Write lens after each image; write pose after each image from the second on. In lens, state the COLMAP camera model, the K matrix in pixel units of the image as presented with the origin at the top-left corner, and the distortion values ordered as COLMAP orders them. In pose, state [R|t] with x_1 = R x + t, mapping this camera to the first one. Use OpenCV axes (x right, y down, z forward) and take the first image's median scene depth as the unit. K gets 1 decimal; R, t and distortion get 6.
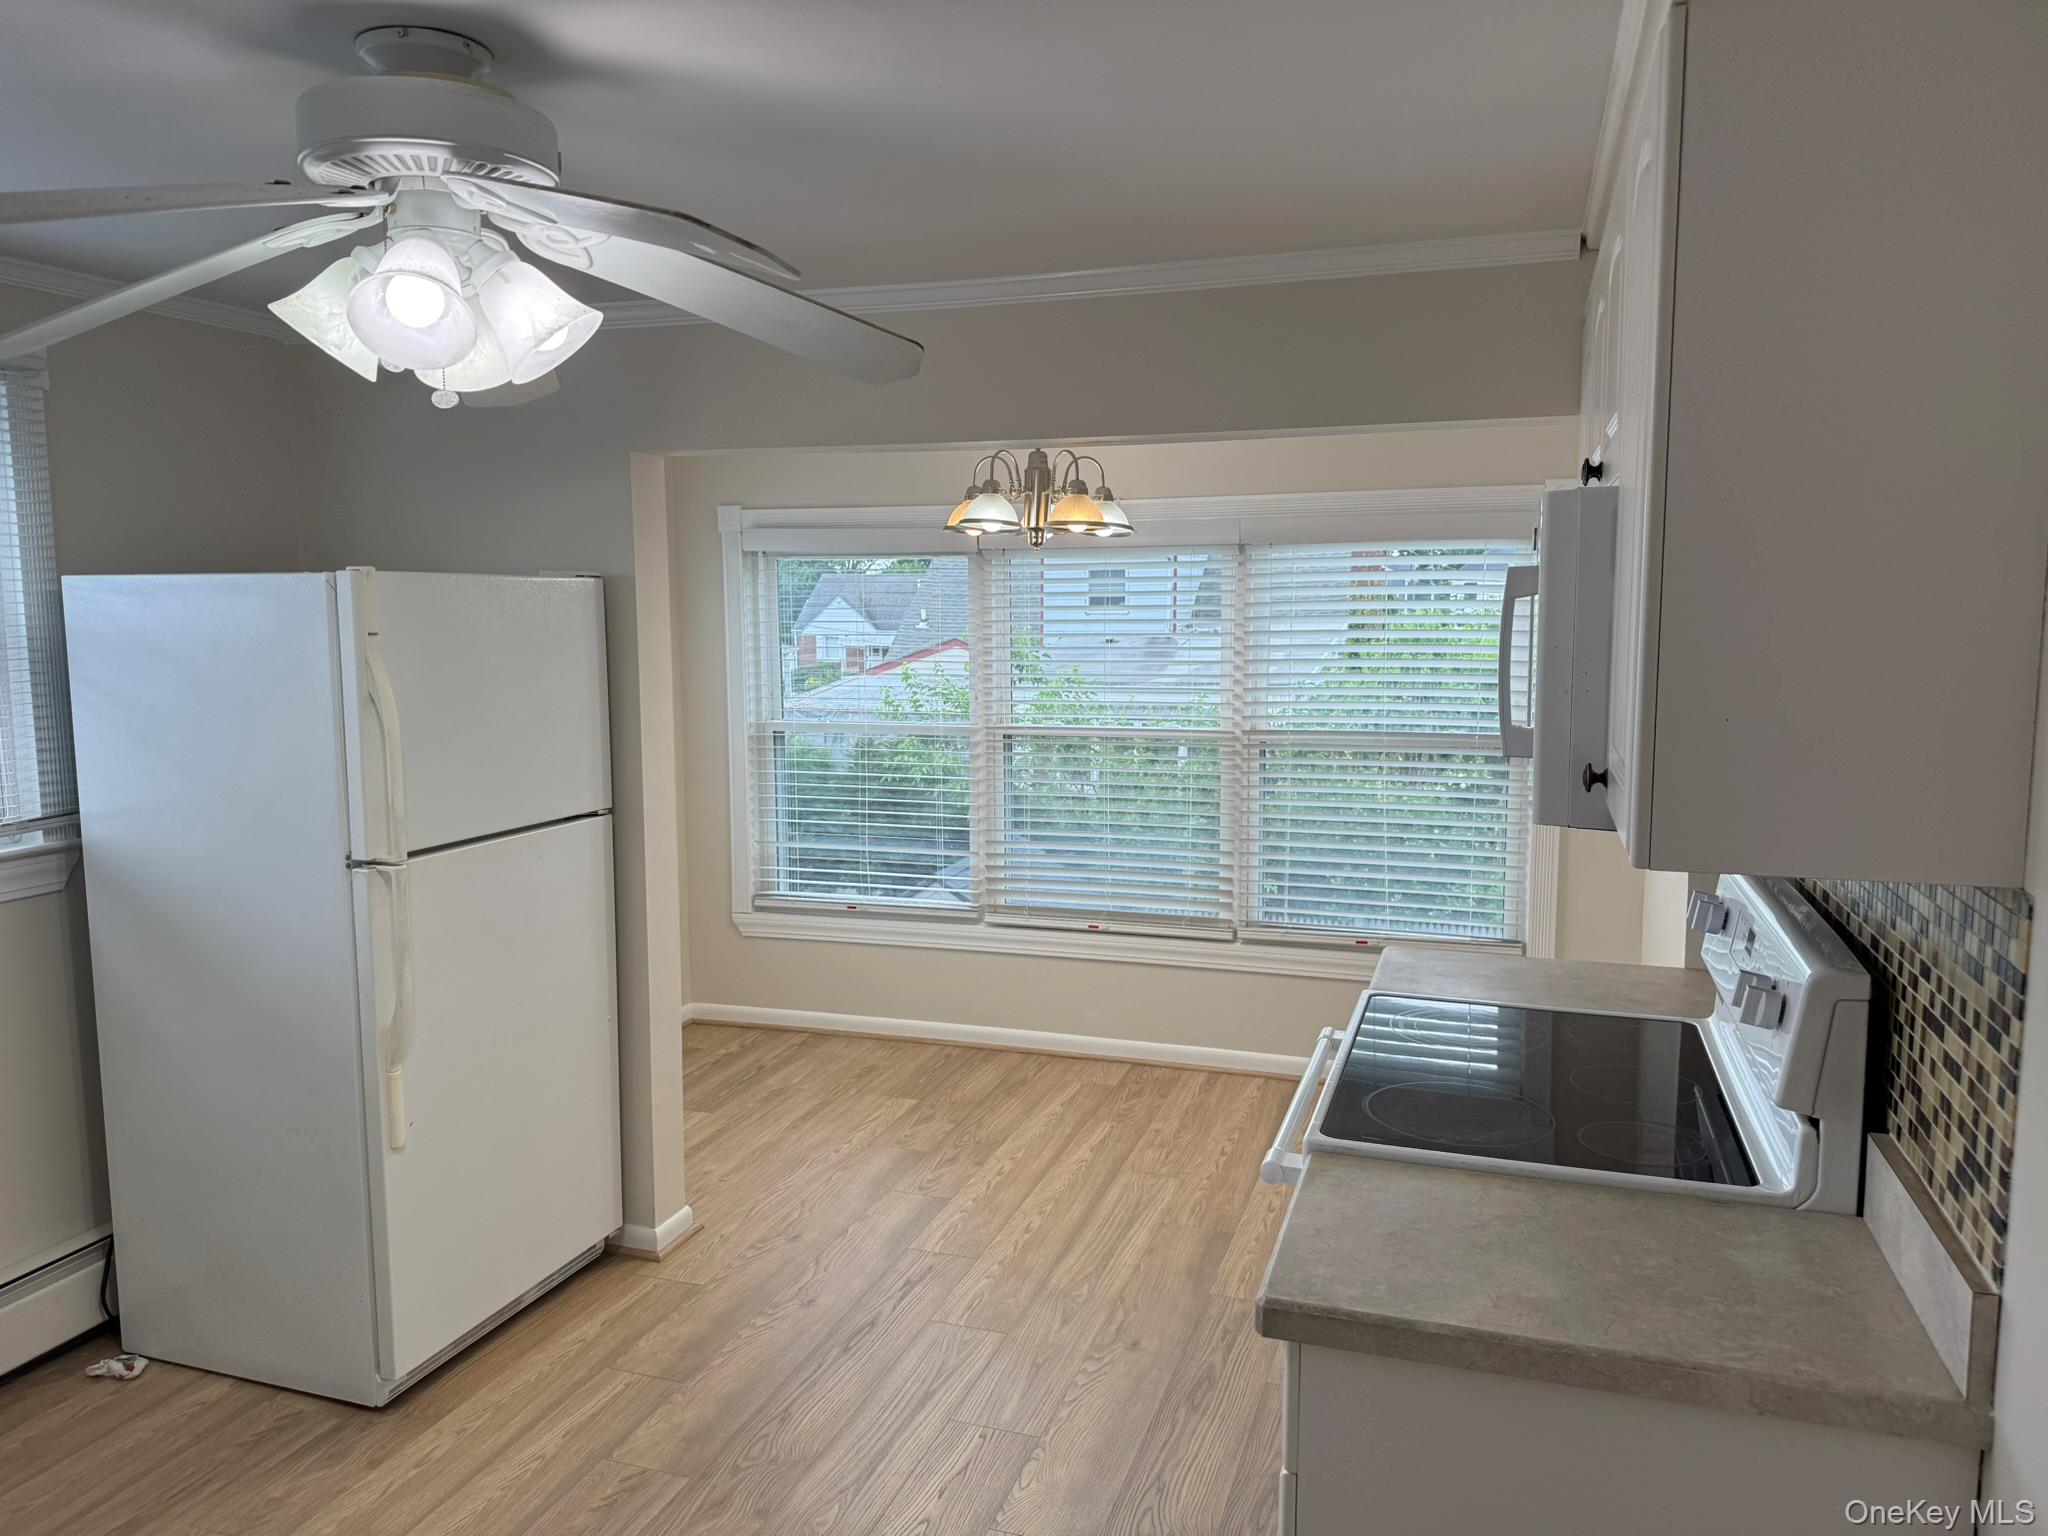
lens RADIAL K [[1451.8, 0, 1021.2], [0, 1451.8, 767.7], [0, 0, 1]] dist [0.027790, -0.019900]
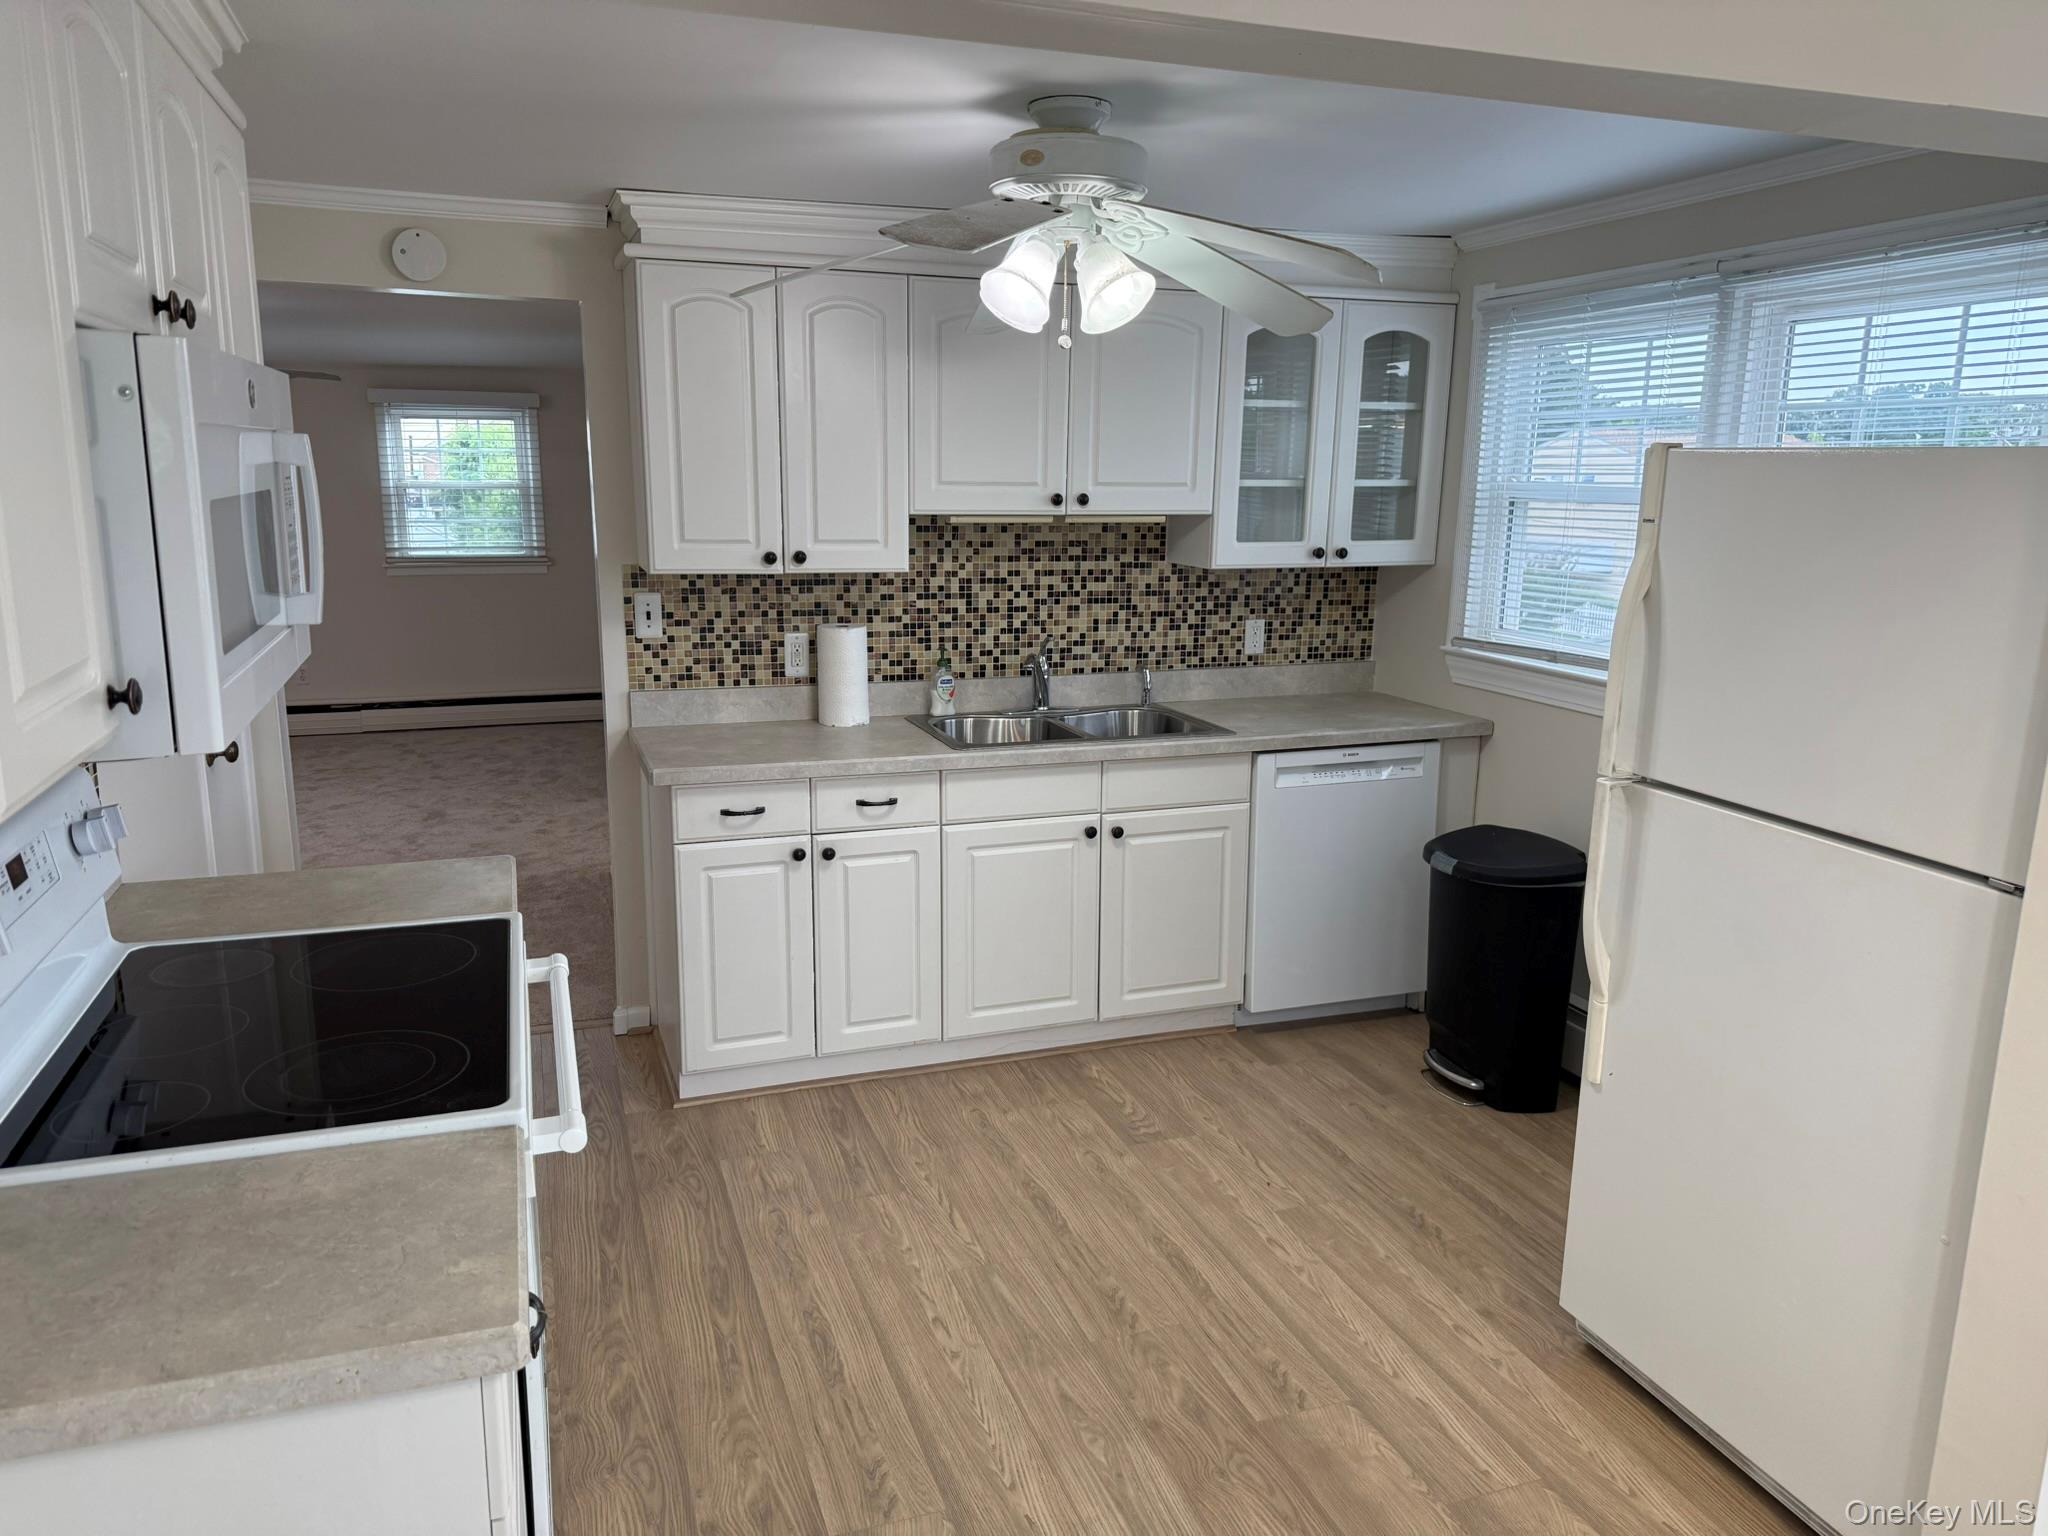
lens RADIAL K [[1451.8, 0, 1020.6], [0, 1451.8, 767.9], [0, 0, 1]] dist [0.027790, -0.019900]
pose [[-0.788716, 0.122299, -0.602470, 0.404841], [-0.075315, 0.953407, 0.292135, -0.178522], [0.610127, 0.275787, -0.742756, 1.465442]]
